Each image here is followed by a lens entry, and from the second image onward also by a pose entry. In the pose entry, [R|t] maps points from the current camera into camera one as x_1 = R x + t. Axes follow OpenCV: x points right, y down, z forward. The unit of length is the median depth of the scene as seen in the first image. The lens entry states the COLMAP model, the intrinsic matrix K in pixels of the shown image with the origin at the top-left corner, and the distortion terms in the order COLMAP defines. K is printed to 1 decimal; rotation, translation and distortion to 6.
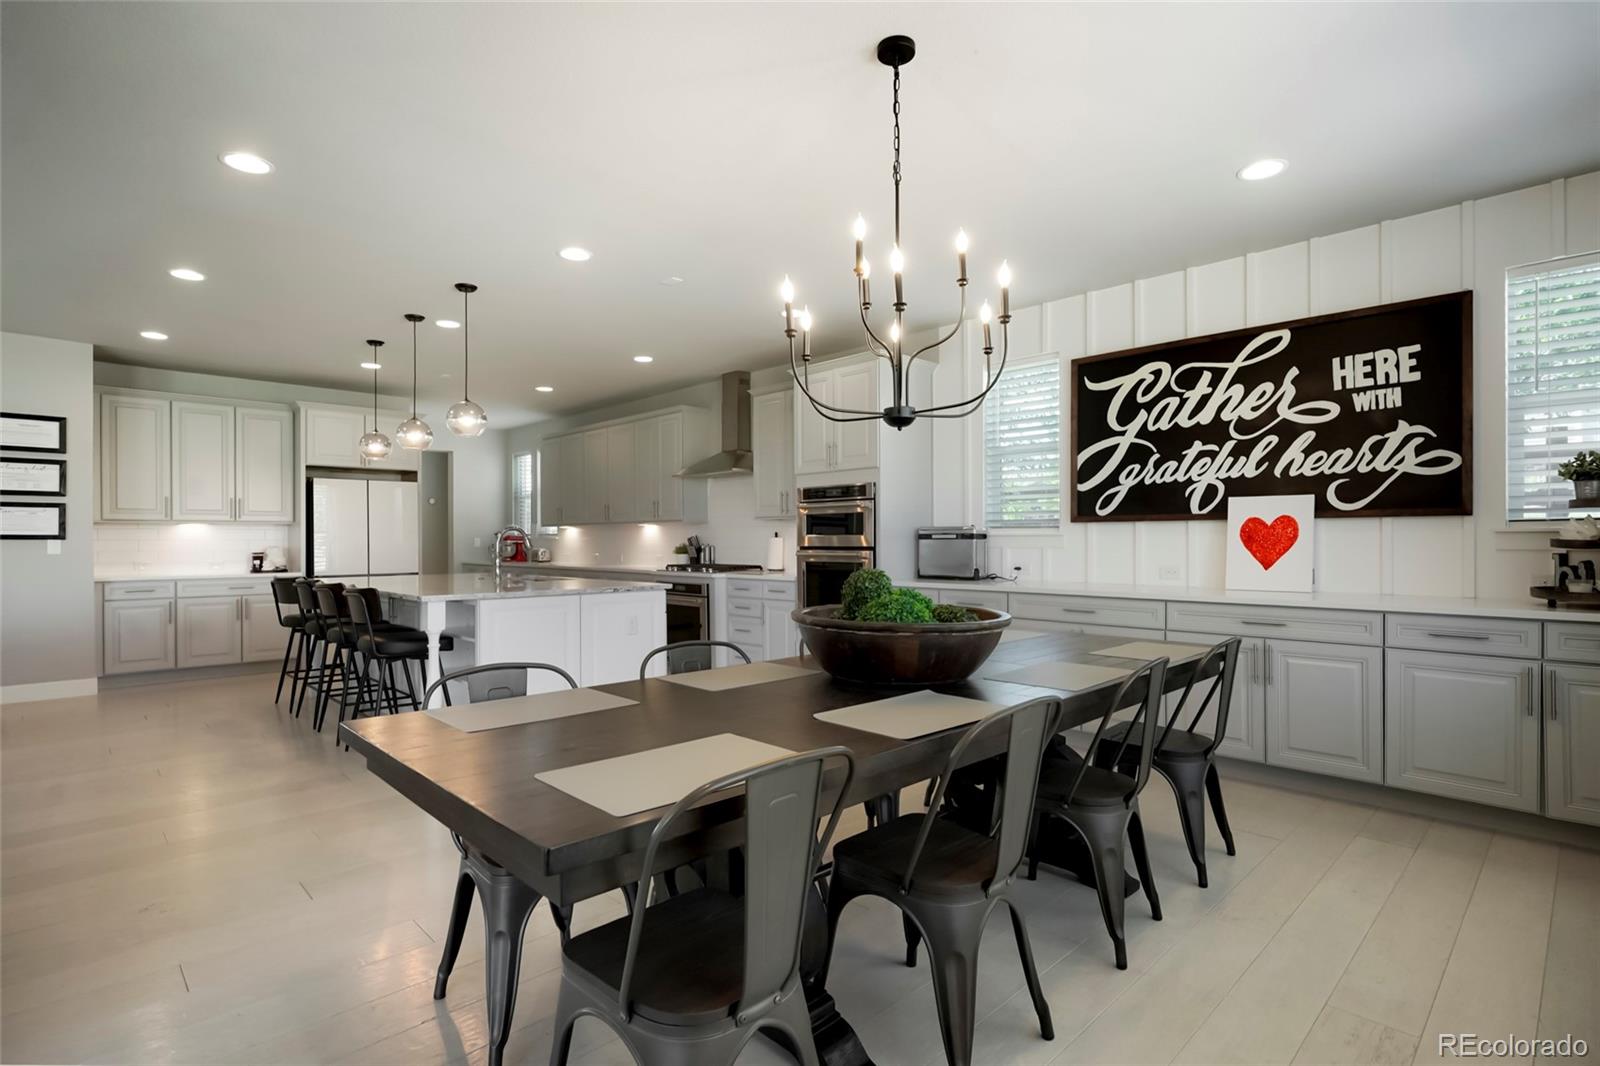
lens RADIAL K [[782.4, 0, 799.4], [0, 782.4, 540.3], [0, 0, 1]] dist [-0.007901, 0.000939]
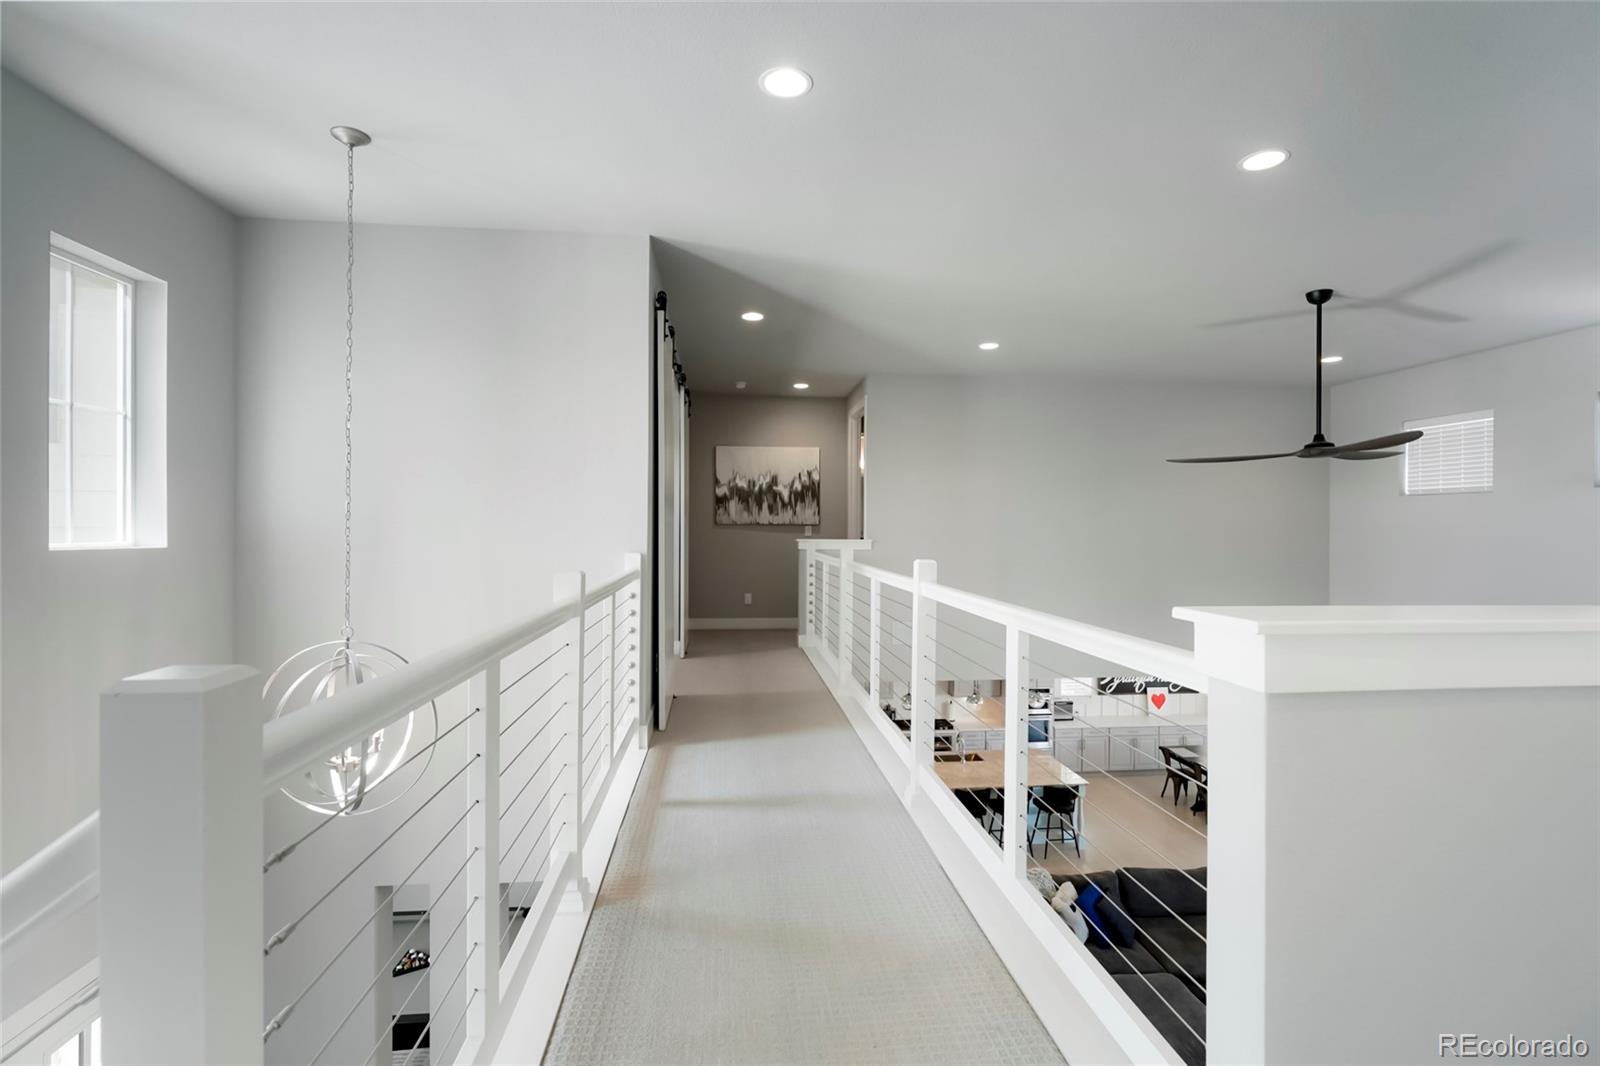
lens RADIAL K [[731.6, 0, 796.9], [0, 731.6, 527.8], [0, 0, 1]] dist [-0.008271, 0.001518]
pose [[0.623406, 0.007623, 0.781861, -2.051871], [-0.006704, 0.999968, -0.004404, -0.520191], [-0.781869, -0.002496, 0.623437, 0.173495]]
